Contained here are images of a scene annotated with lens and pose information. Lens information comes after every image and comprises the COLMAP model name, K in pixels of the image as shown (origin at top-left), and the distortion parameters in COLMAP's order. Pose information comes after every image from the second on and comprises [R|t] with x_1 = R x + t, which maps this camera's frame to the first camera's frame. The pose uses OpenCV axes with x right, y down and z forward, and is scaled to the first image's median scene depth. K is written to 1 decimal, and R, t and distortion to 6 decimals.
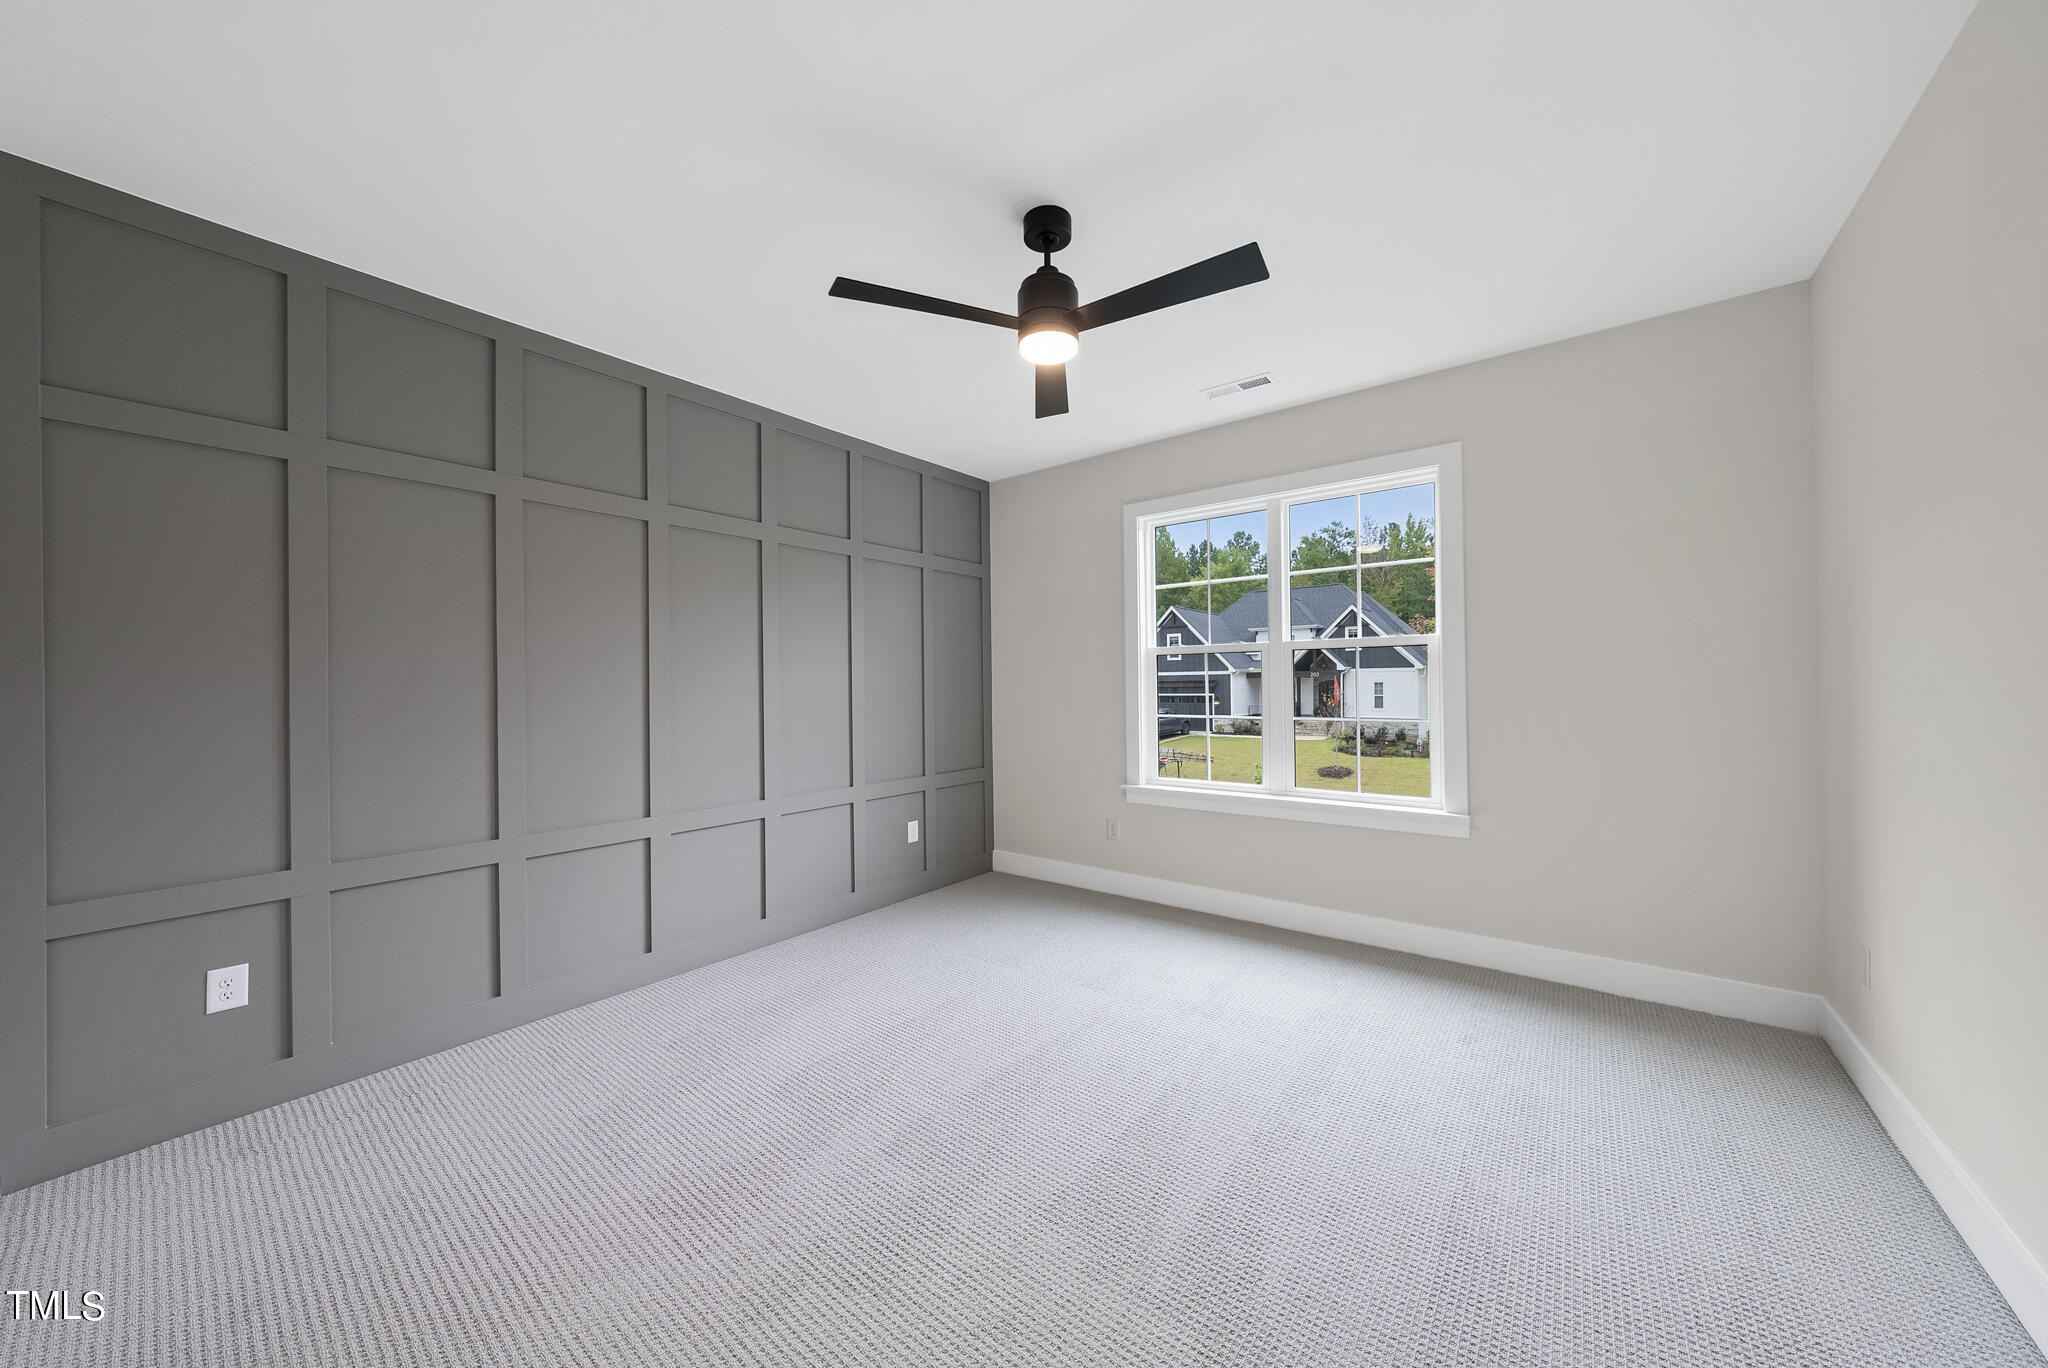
lens RADIAL K [[705.6, 0, 1037.5], [0, 705.6, 681.9], [0, 0, 1]] dist [0.000489, -0.000323]
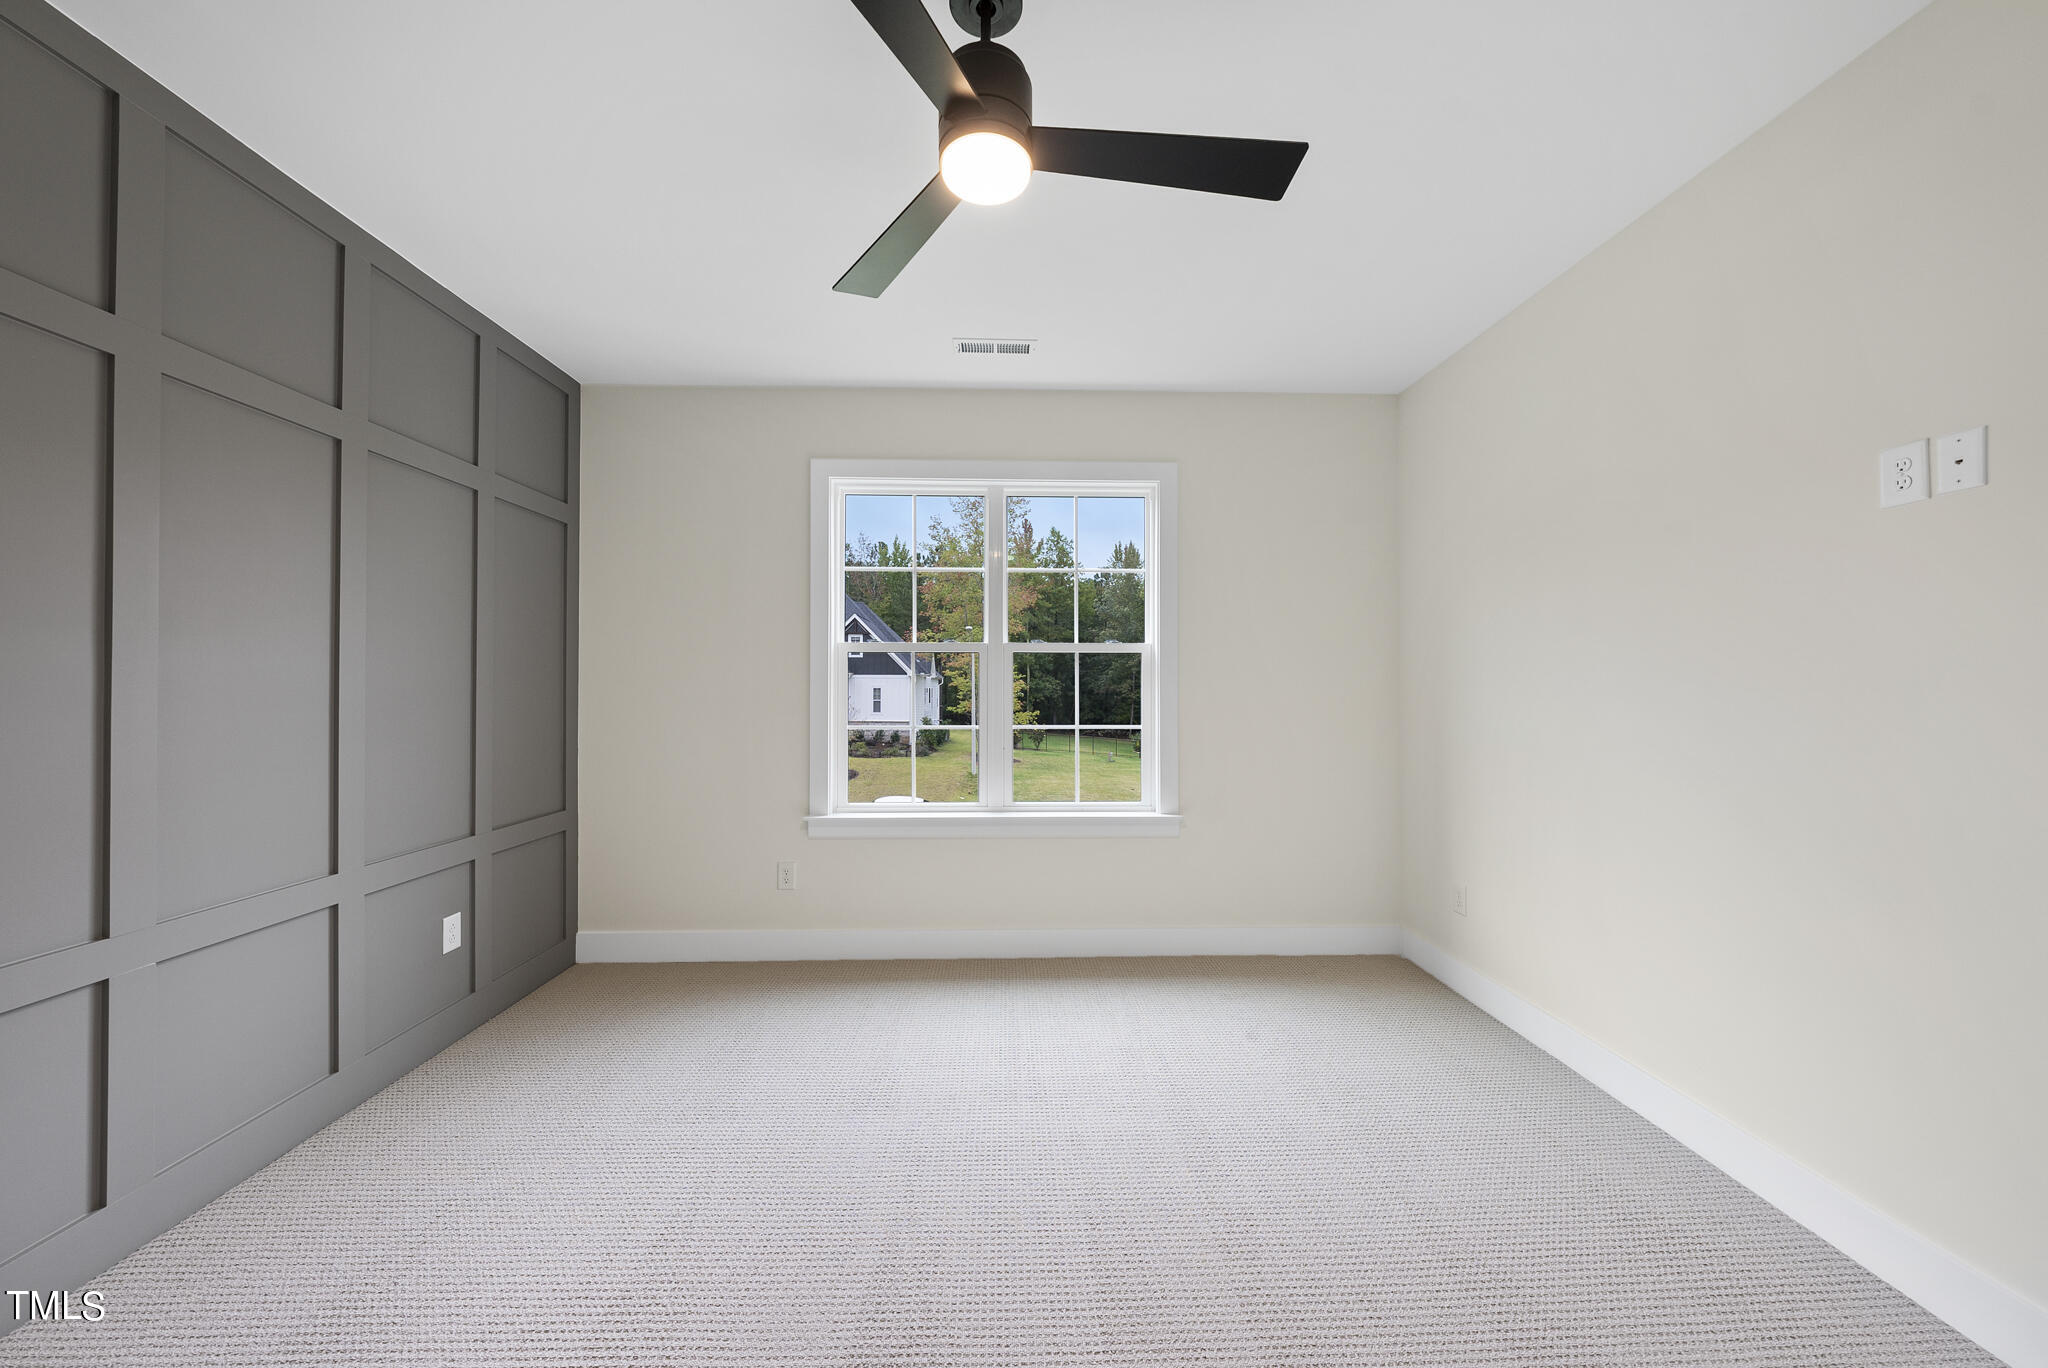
lens RADIAL K [[705.6, 0, 1019.8], [0, 705.6, 685.1], [0, 0, 1]] dist [0.000489, -0.000323]
pose [[0.776438, 0.013164, 0.630057, -0.181711], [-0.011821, 0.999910, -0.006325, 0.002614], [-0.630083, -0.002536, 0.776523, 0.240642]]
